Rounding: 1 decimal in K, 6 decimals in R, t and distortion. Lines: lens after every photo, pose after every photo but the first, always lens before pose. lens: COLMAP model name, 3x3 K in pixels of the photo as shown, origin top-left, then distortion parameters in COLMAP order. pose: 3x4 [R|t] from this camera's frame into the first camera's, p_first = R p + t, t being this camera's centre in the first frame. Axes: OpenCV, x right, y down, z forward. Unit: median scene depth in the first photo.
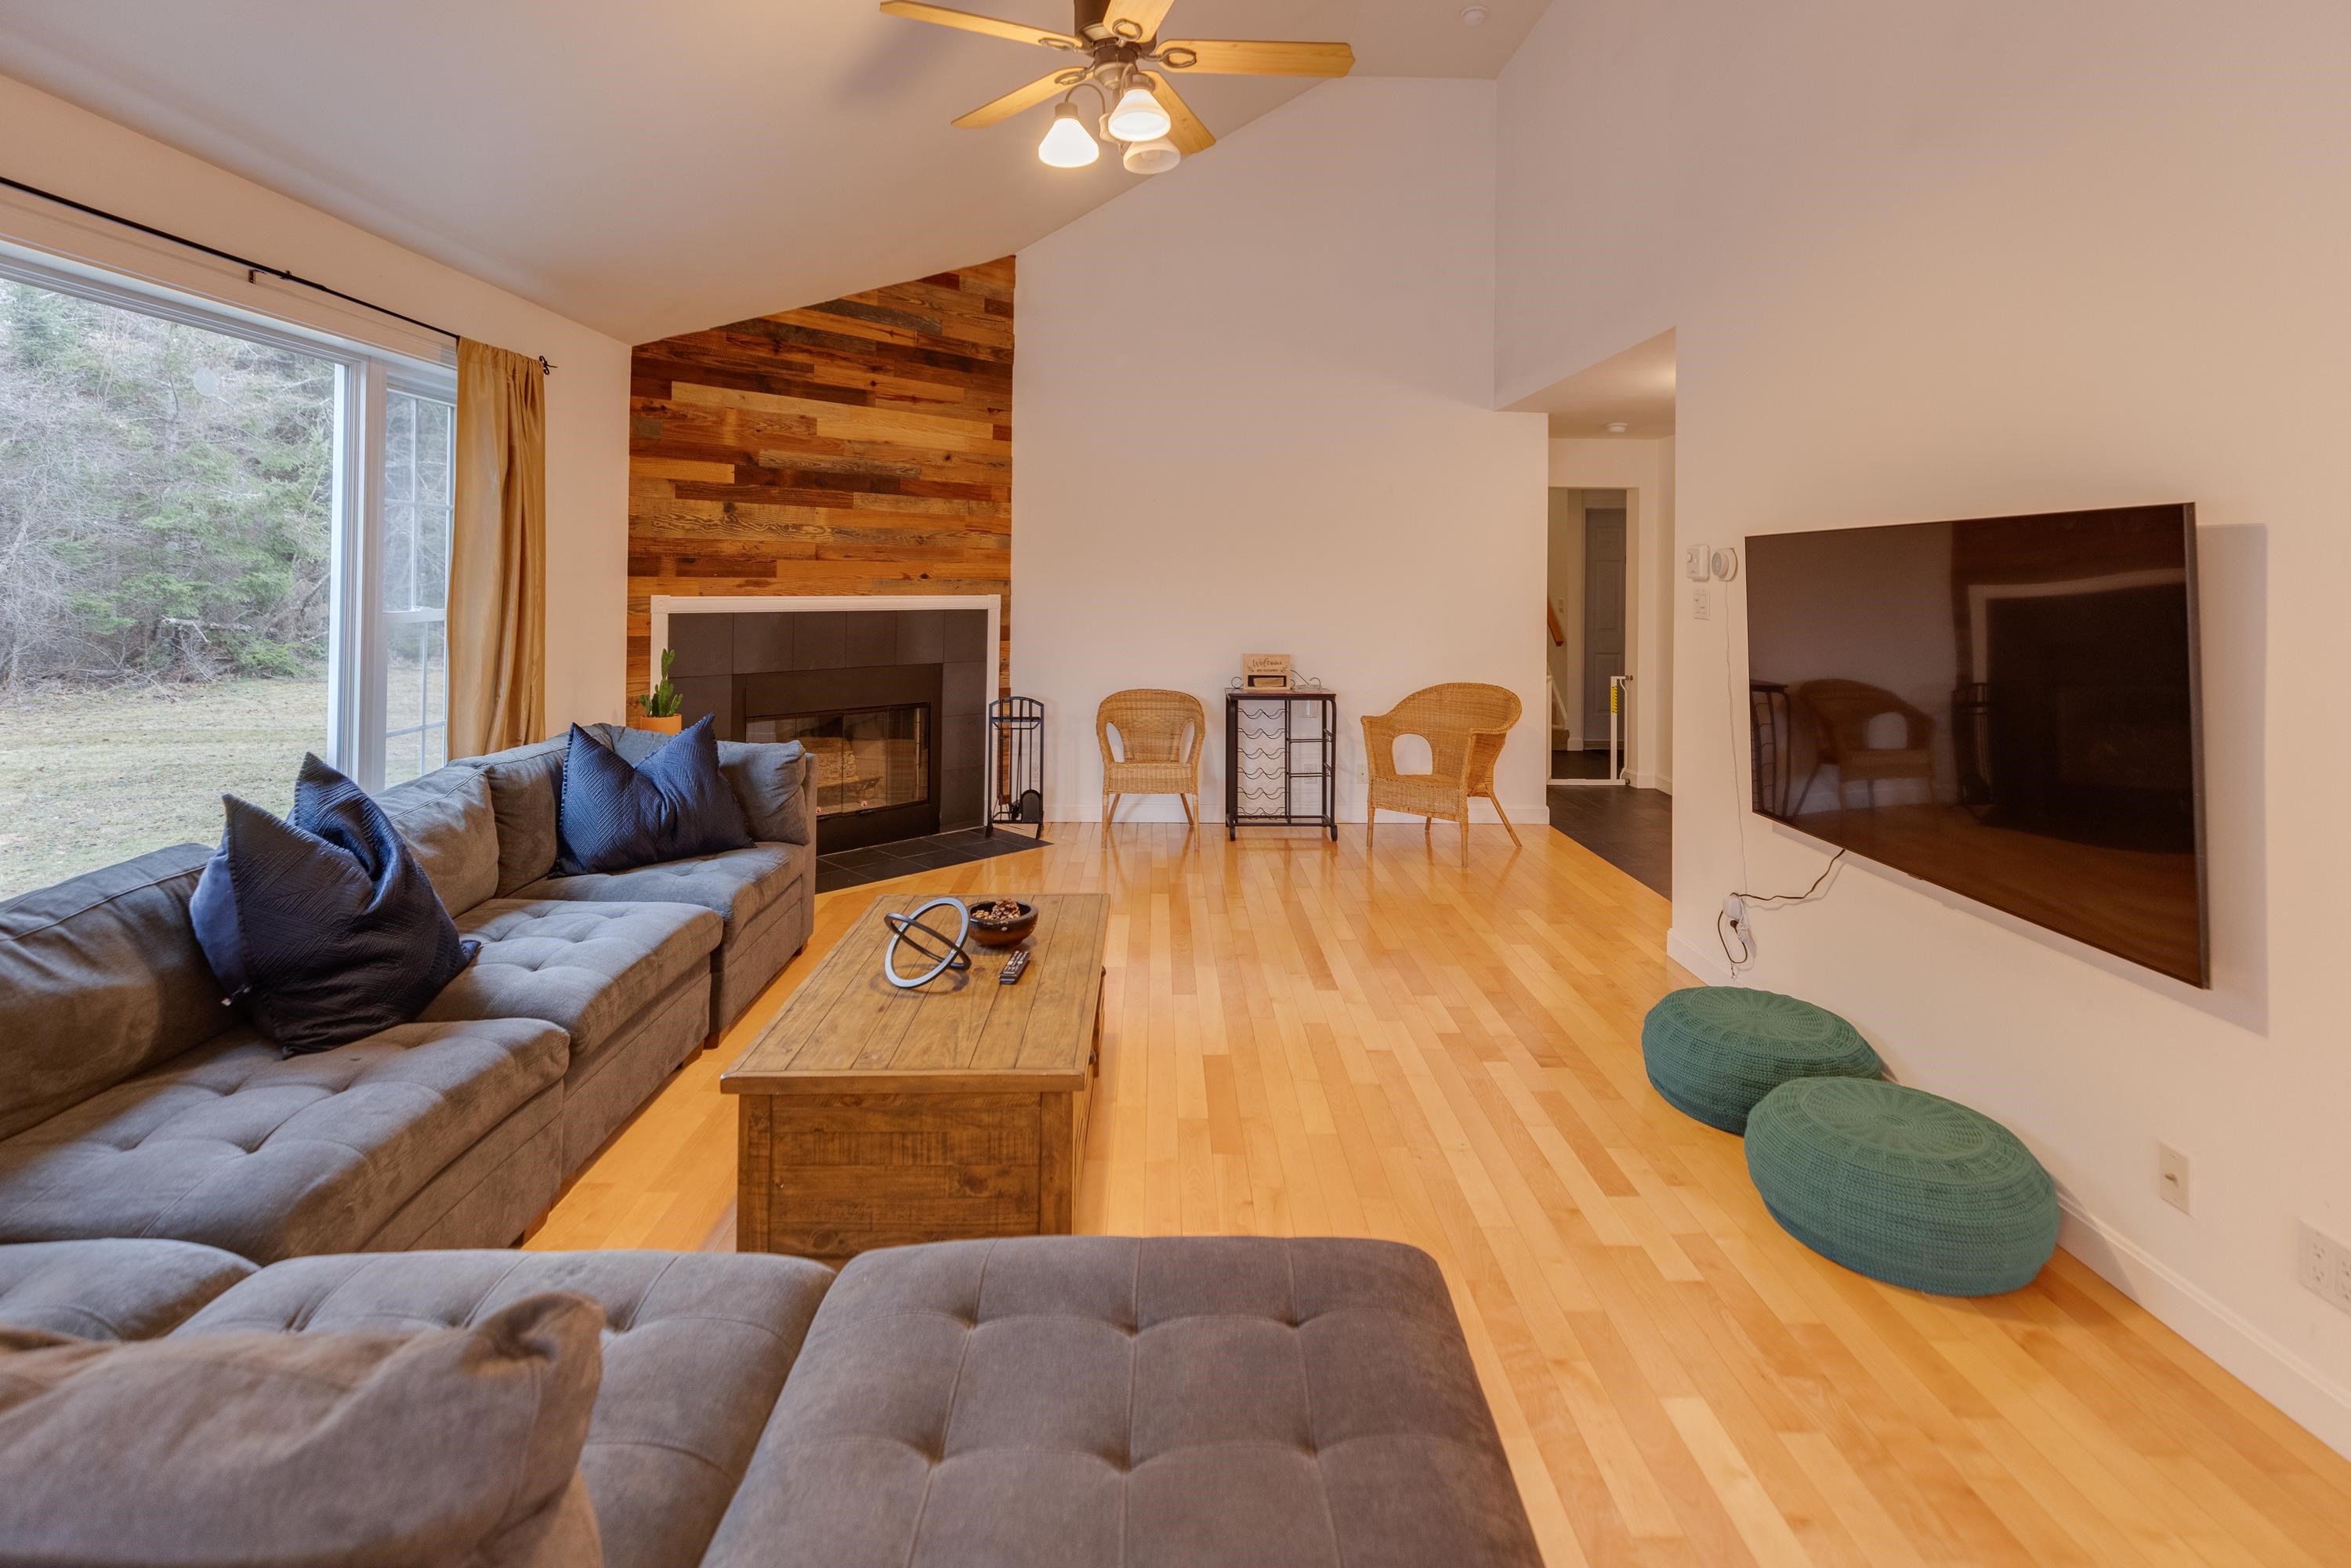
lens RADIAL K [[1121.6, 0, 1198.2], [0, 1121.6, 557.4], [0, 0, 1]] dist [0.005074, -0.000253]
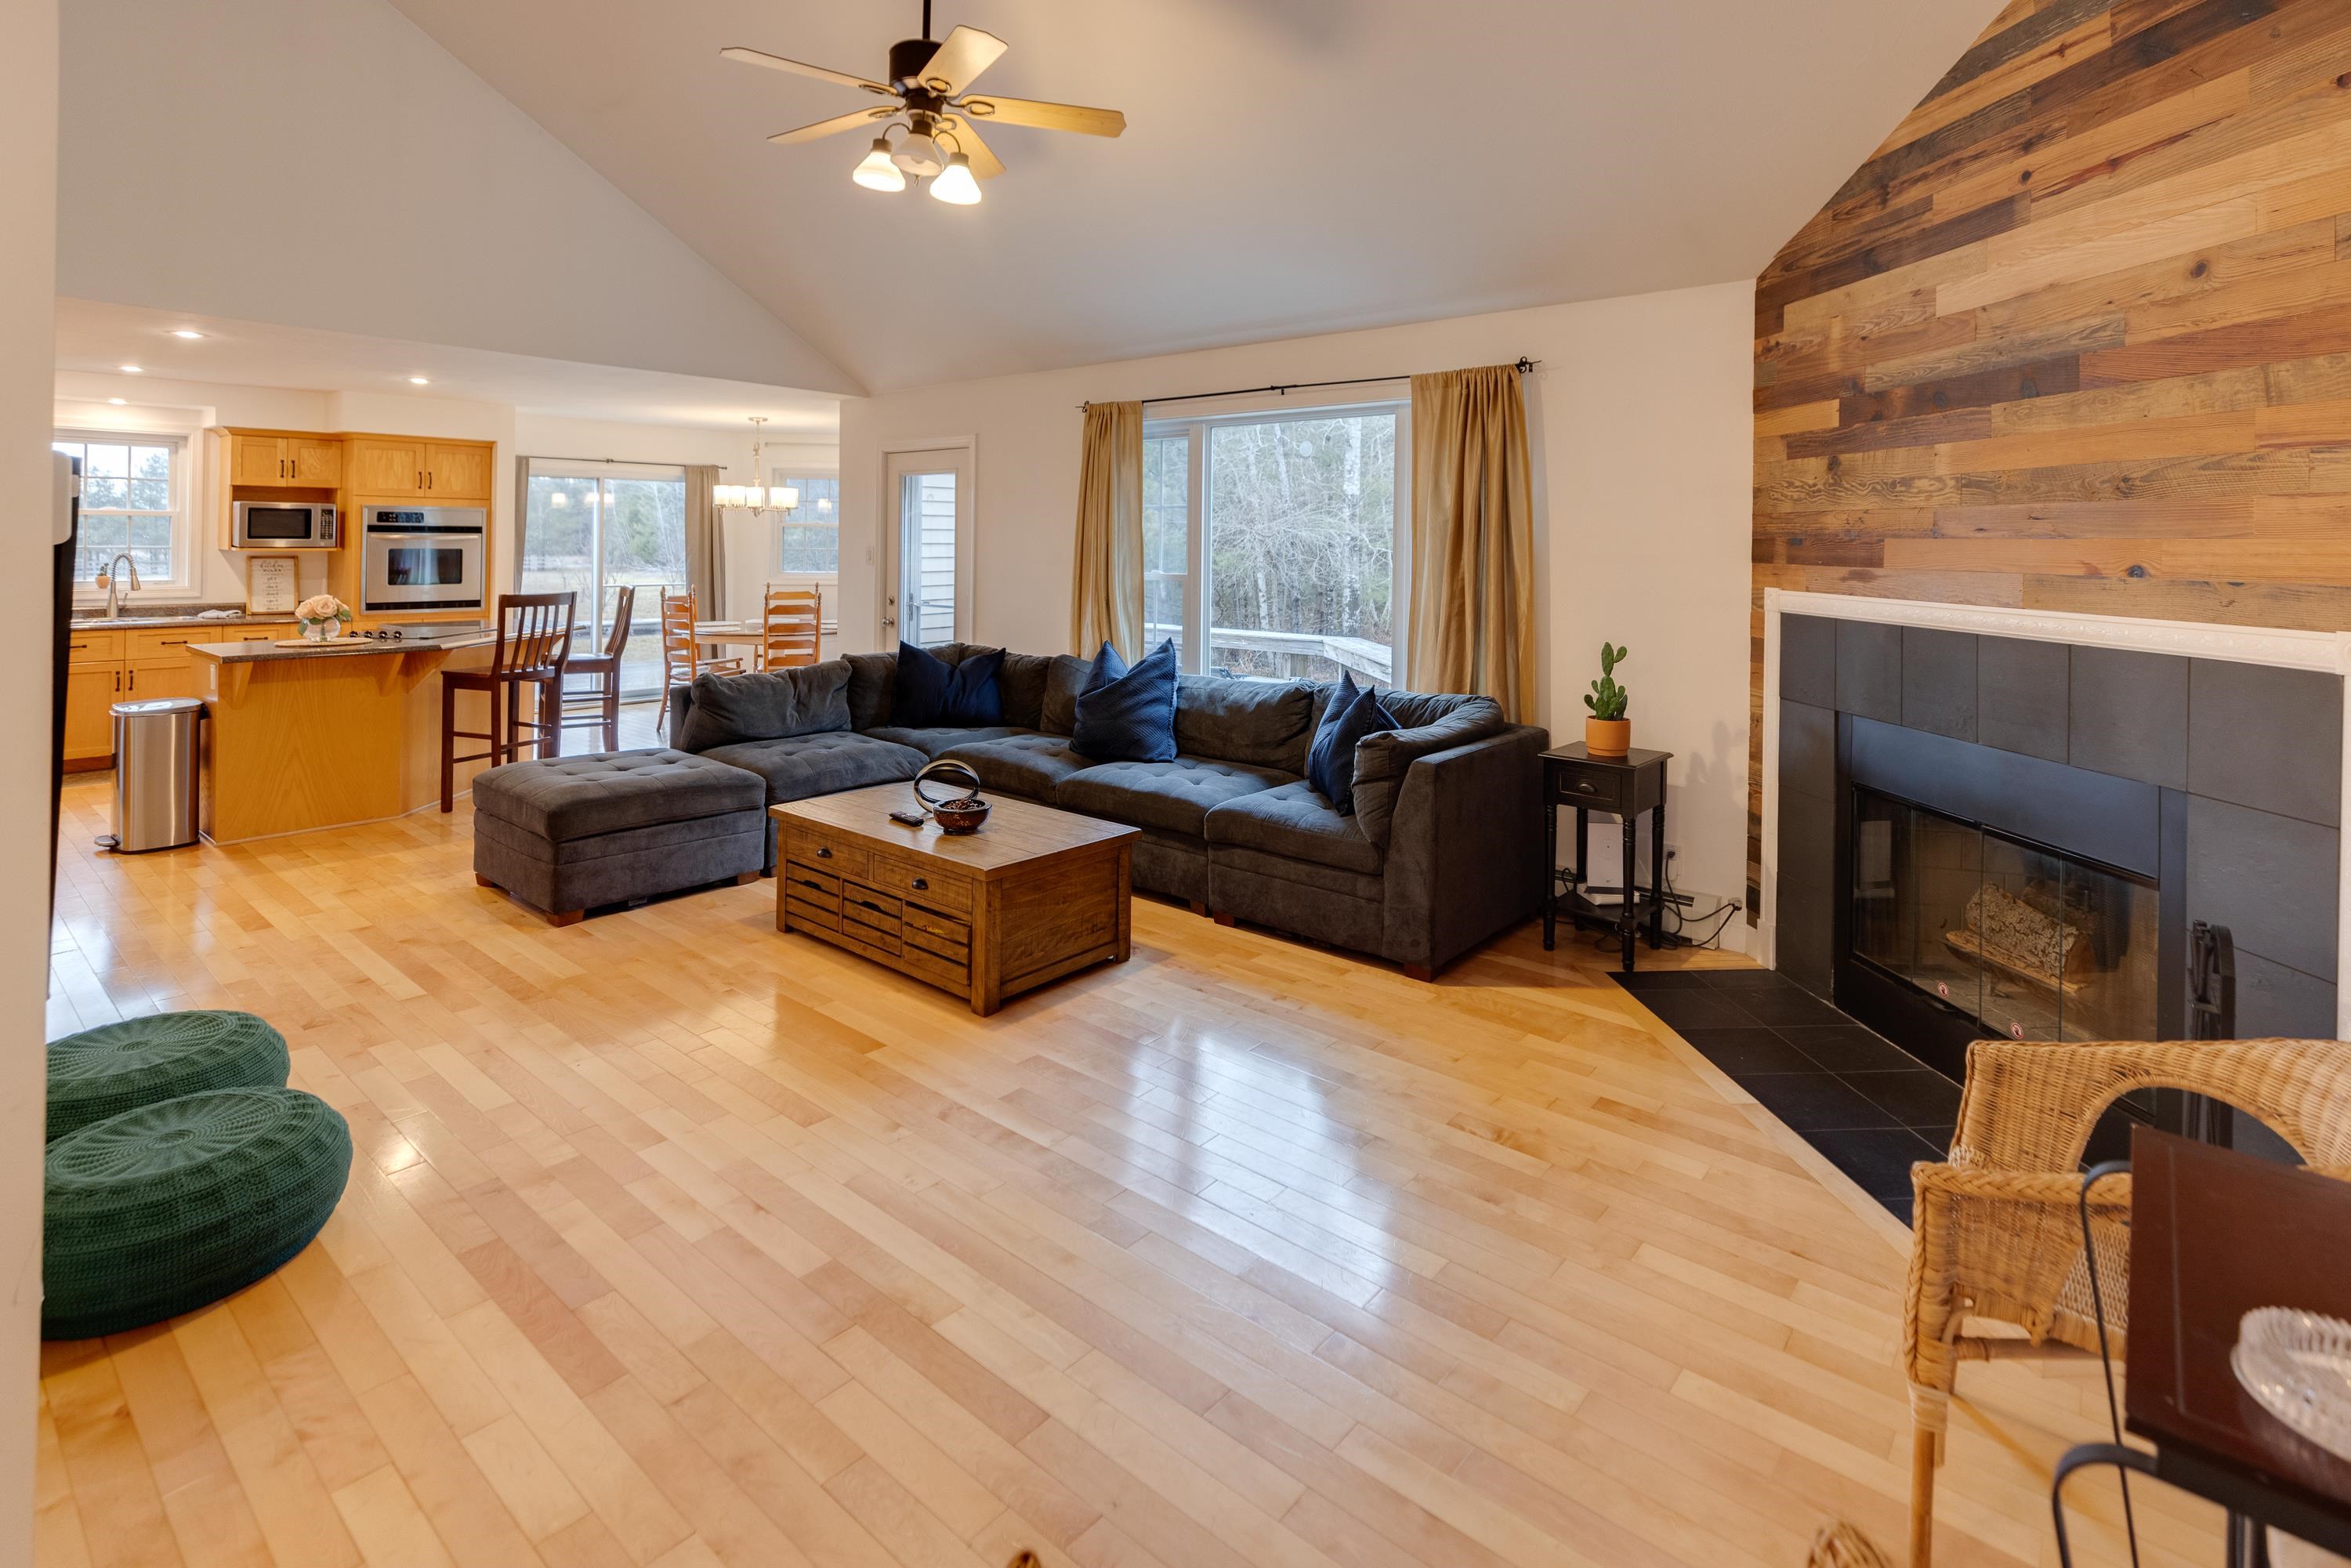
lens RADIAL K [[1121.6, 0, 1173.8], [0, 1121.6, 567.9], [0, 0, 1]] dist [0.005074, -0.000253]
pose [[-0.668185, -0.000690, -0.743995, 0.325557], [-0.006062, 0.999971, 0.004517, 0.016552], [0.743971, 0.007528, -0.668170, 1.053791]]
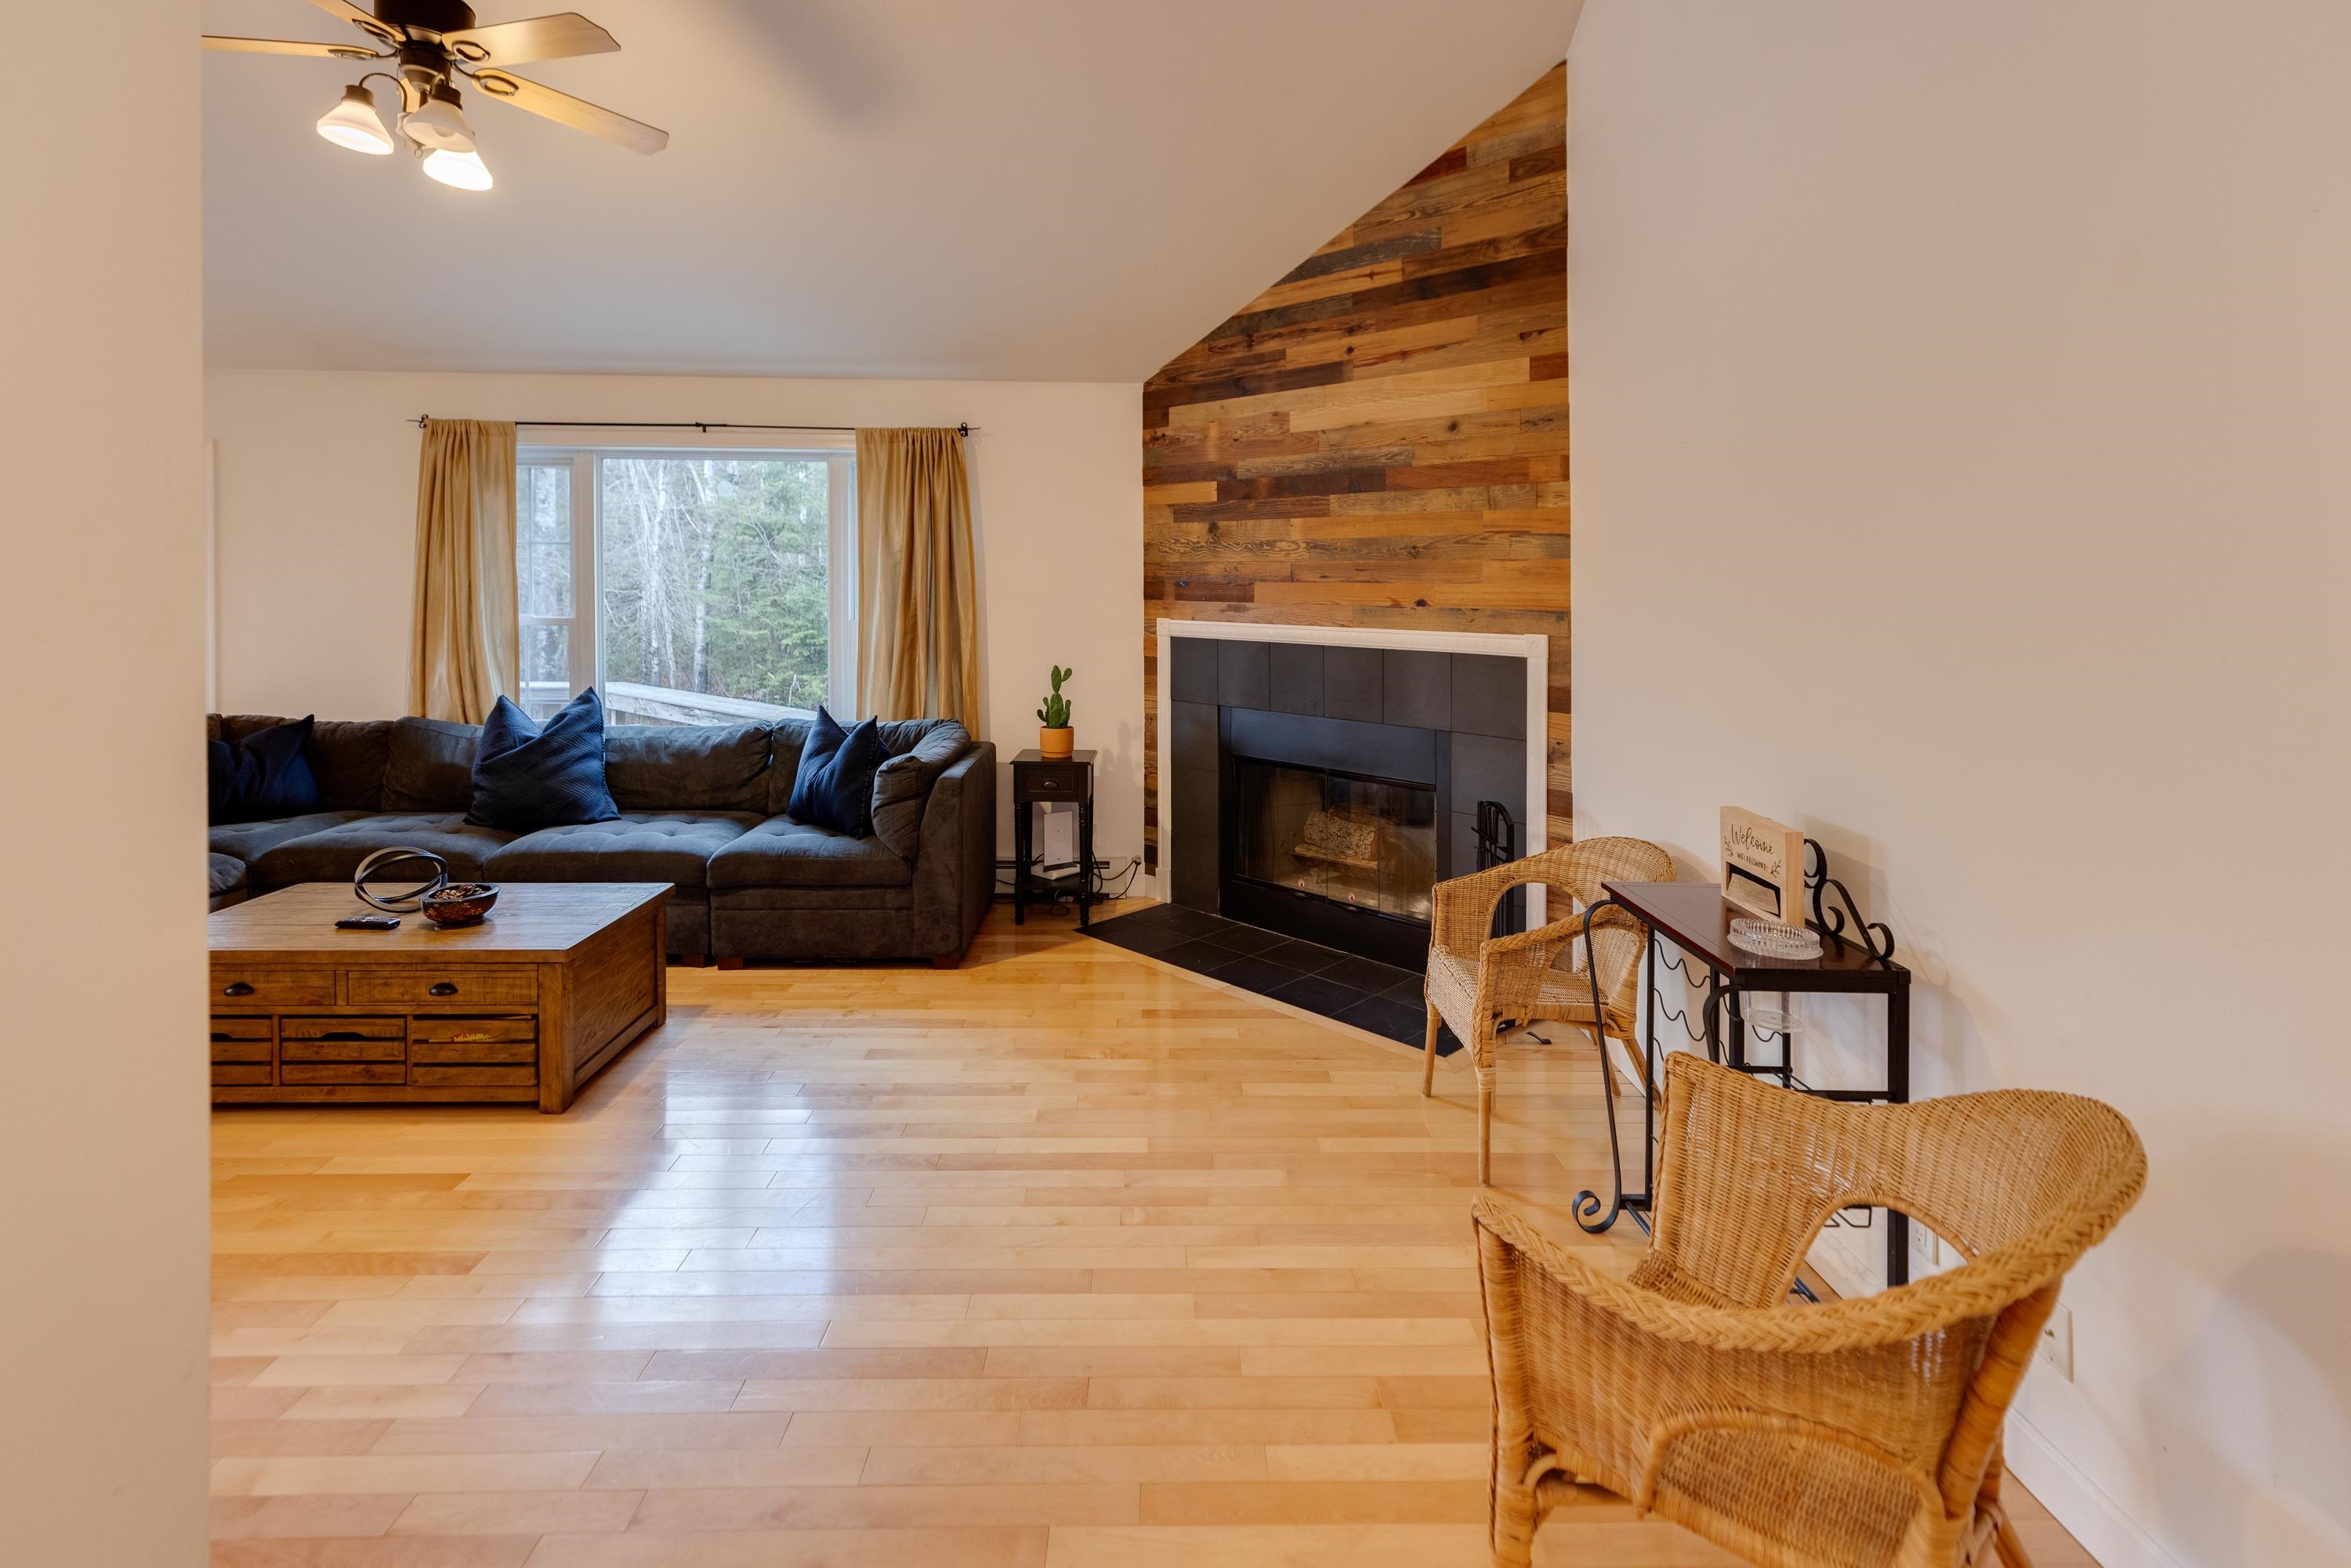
lens RADIAL K [[1121.6, 0, 1154.5], [0, 1121.6, 610.2], [0, 0, 1]] dist [0.005074, -0.000253]
pose [[-0.011363, 0.009682, -0.999889, 0.479429], [0.005592, 0.999938, 0.009619, 0.014398], [0.999920, -0.005482, -0.011417, 0.874531]]
